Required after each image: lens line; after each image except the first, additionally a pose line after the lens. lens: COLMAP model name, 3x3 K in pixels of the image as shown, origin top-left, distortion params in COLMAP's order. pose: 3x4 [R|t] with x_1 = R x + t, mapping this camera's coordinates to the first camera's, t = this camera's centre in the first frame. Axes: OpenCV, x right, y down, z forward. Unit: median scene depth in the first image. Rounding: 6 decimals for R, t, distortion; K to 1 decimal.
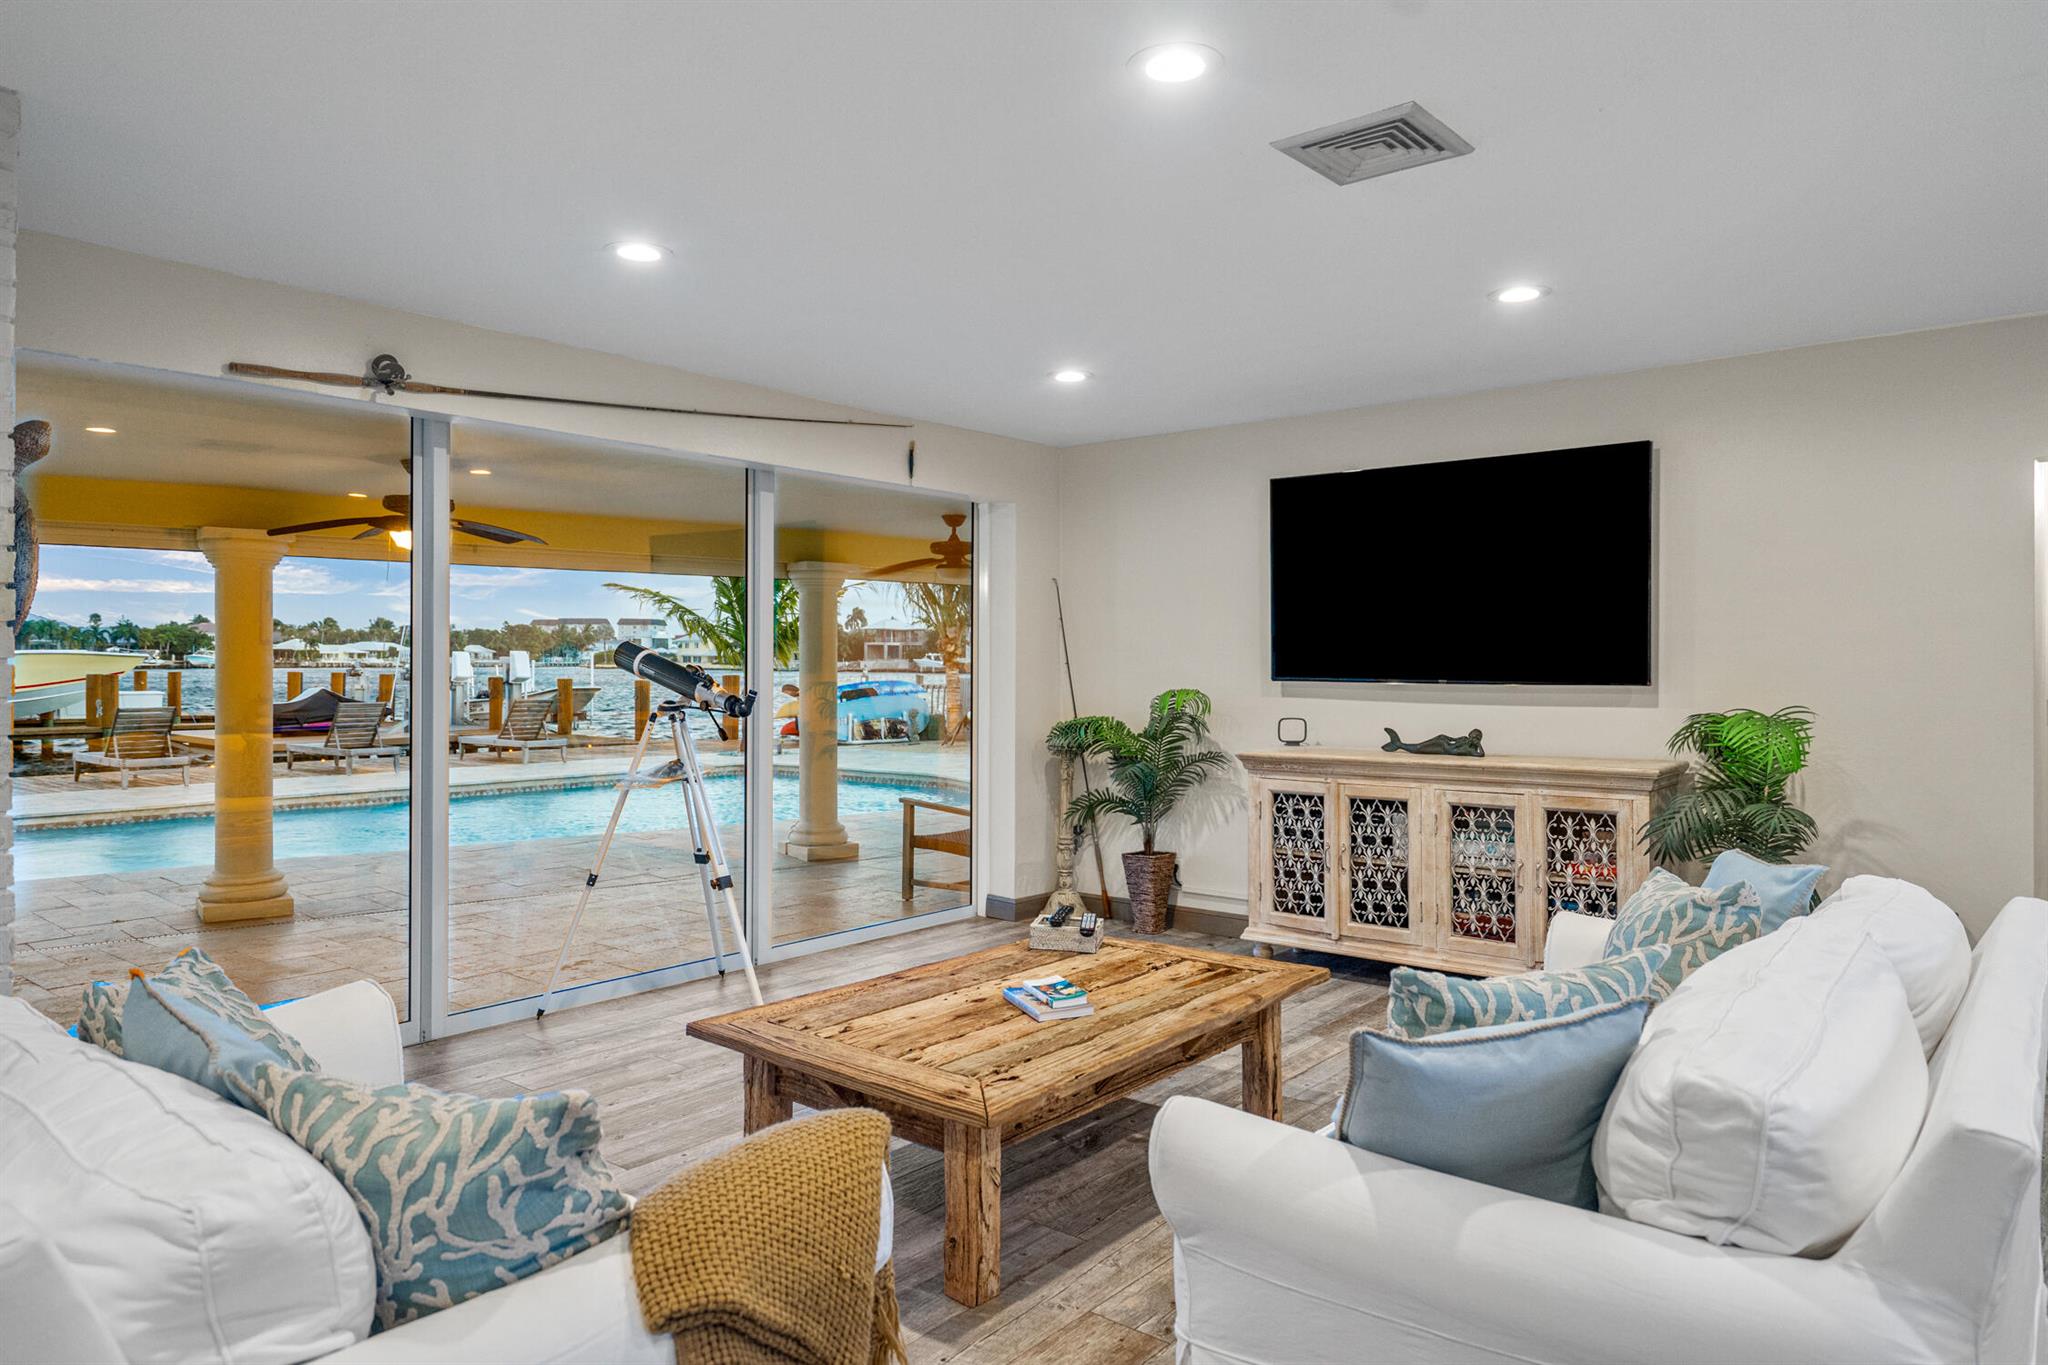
lens RADIAL K [[1287.3, 0, 1021.0], [0, 1287.3, 661.5], [0, 0, 1]] dist [0.002842, 0.001295]
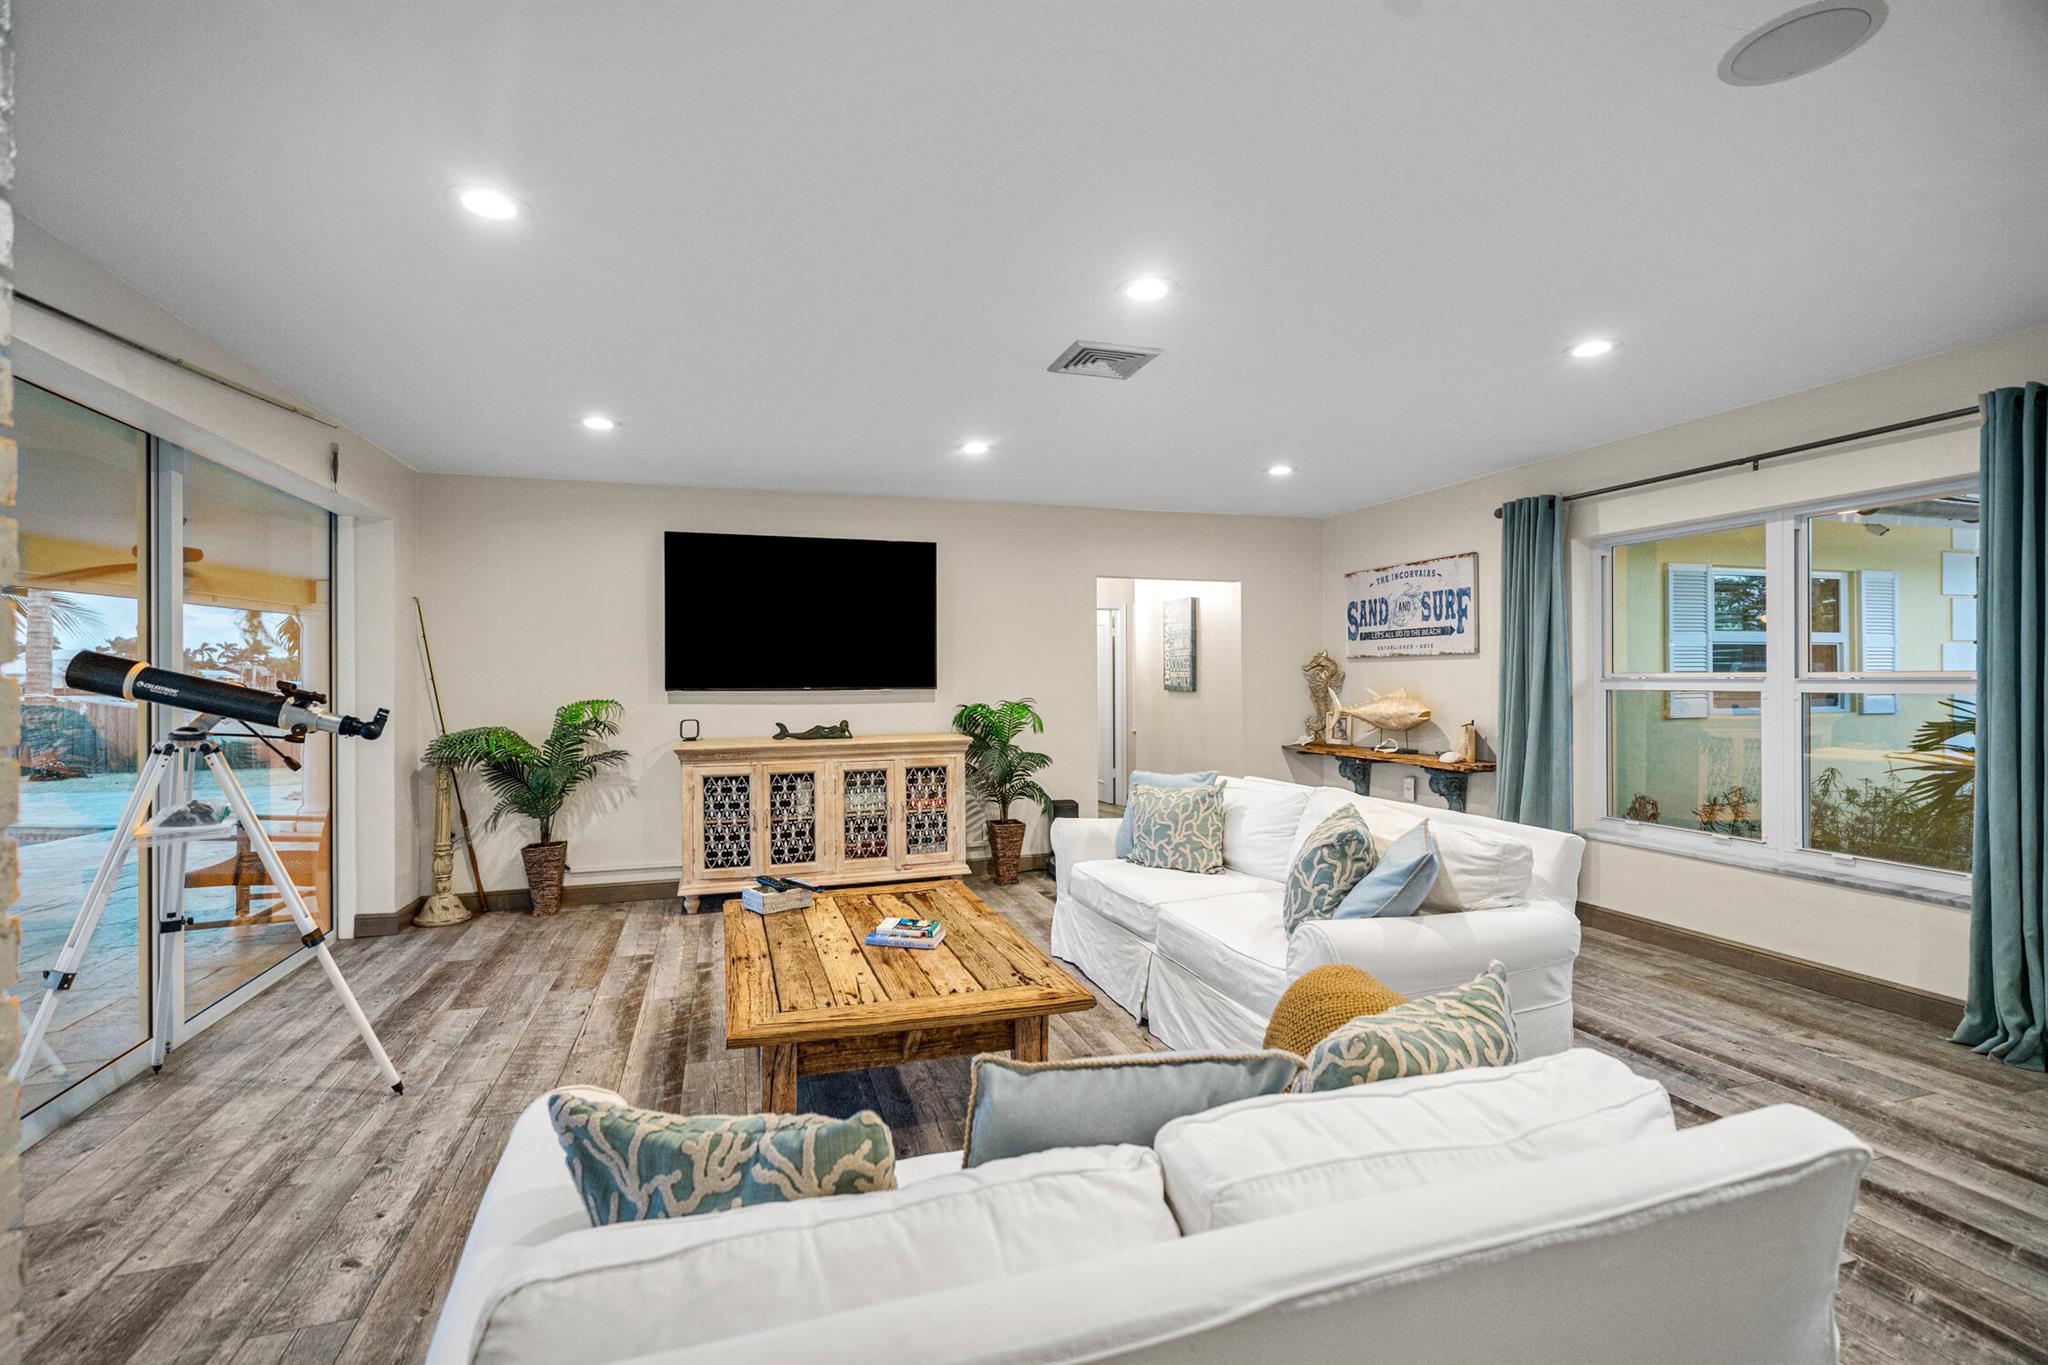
lens RADIAL K [[912.4, 0, 1021.6], [0, 912.4, 676.4], [0, 0, 1]] dist [-0.009041, 0.000730]
pose [[0.544132, -0.003381, 0.838993, -0.415255], [0.006106, 0.999981, 0.000070, 0.002585], [-0.838977, 0.005085, 0.544143, 0.246739]]
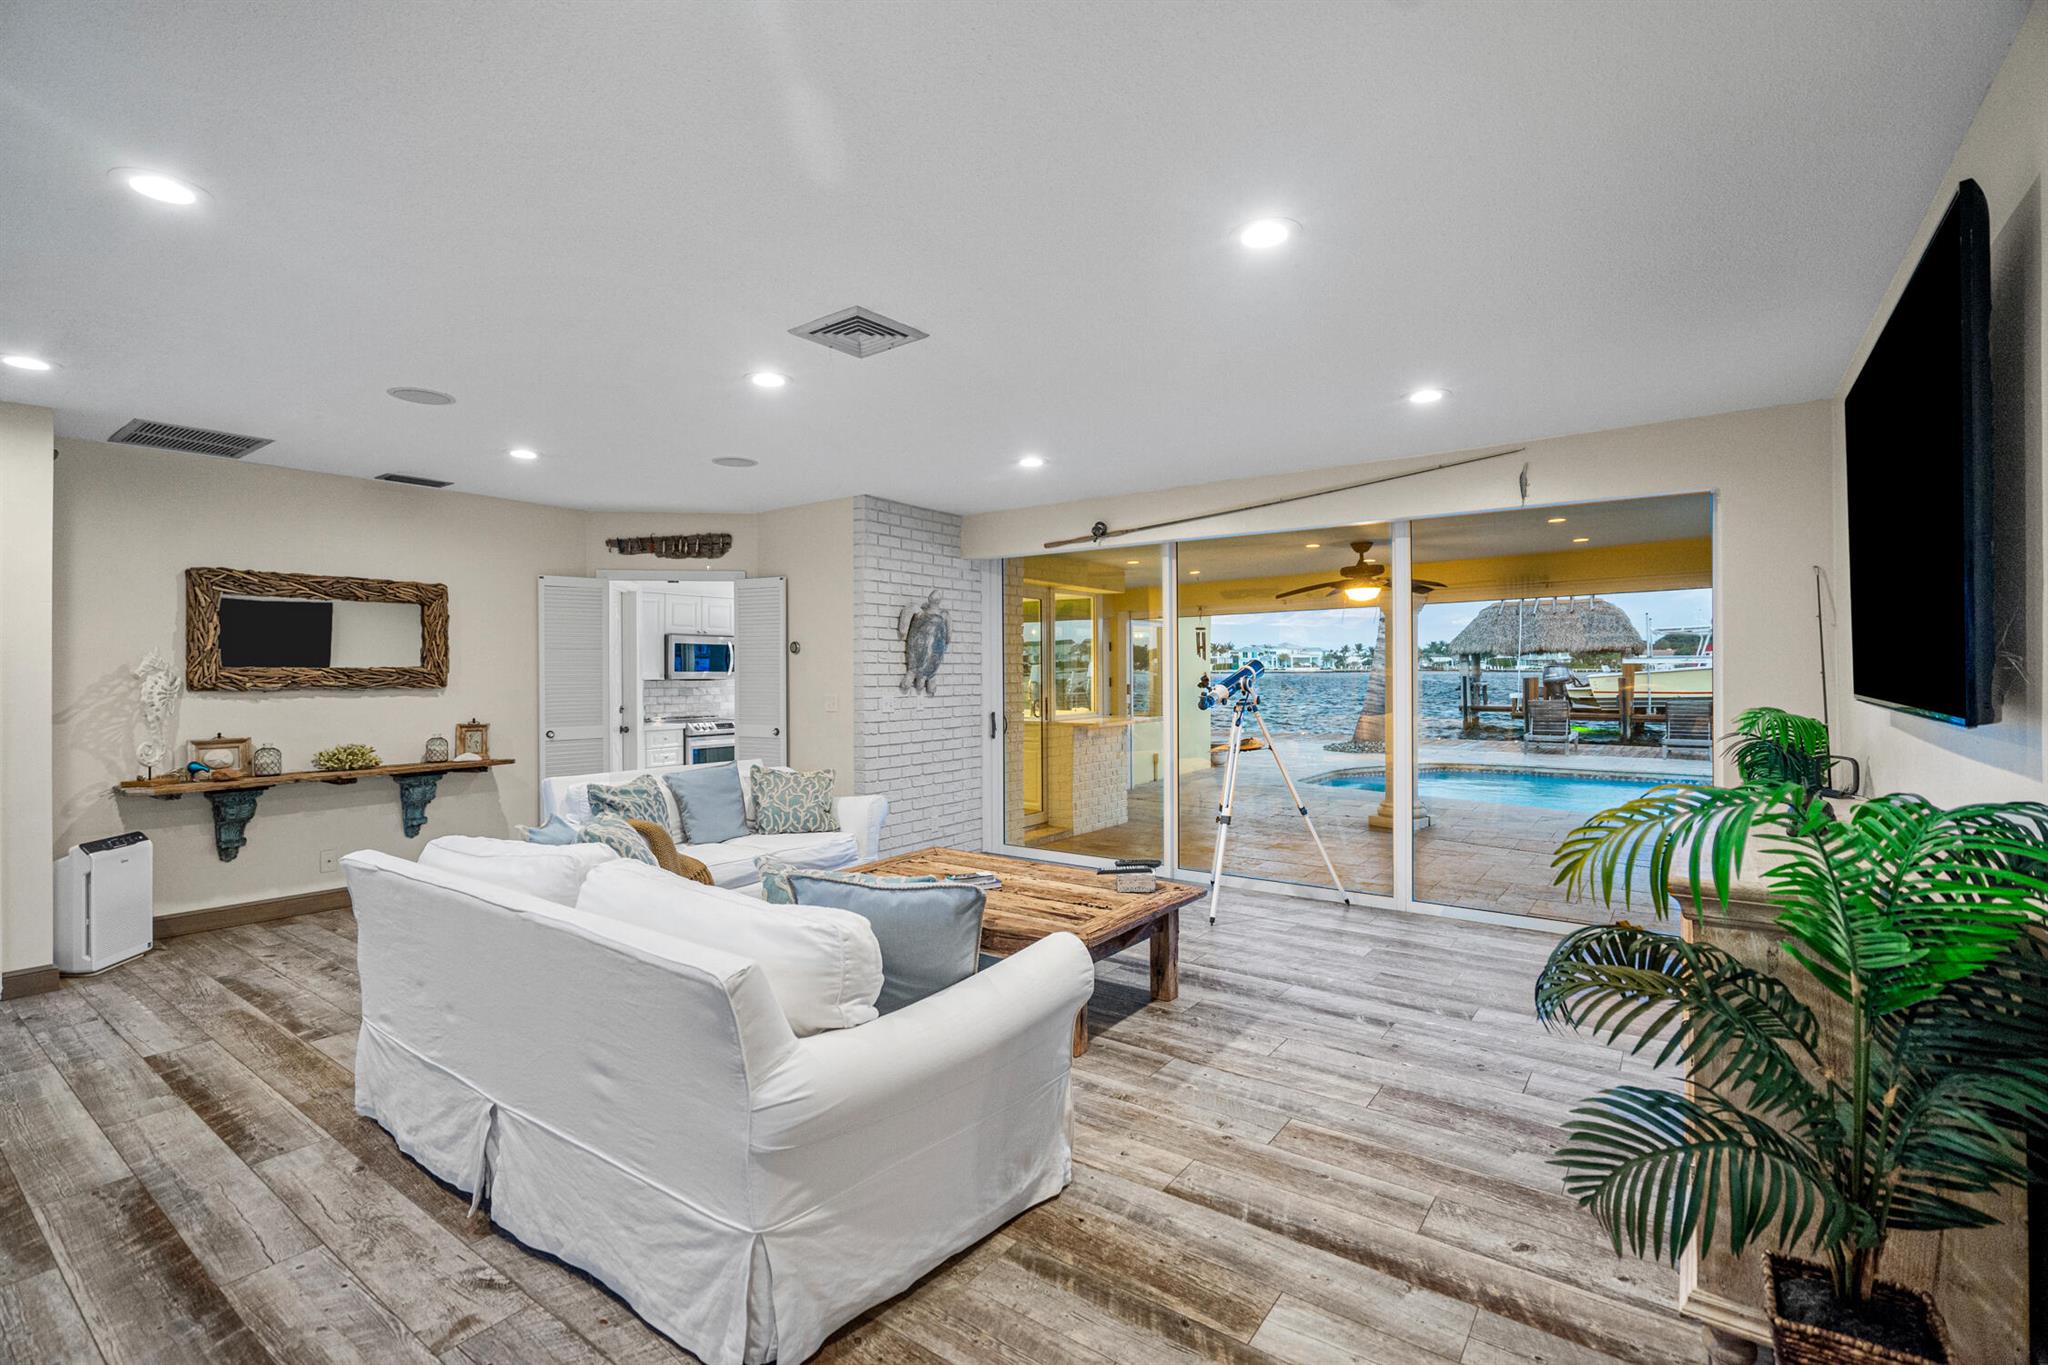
lens RADIAL K [[937.2, 0, 1016.6], [0, 937.2, 675.1], [0, 0, 1]] dist [0.000524, 0.000145]
pose [[0.054476, 0.002529, -0.998512, 0.742337], [0.006236, 0.999976, 0.002873, -0.002517], [0.998496, -0.006383, 0.054459, 0.607397]]
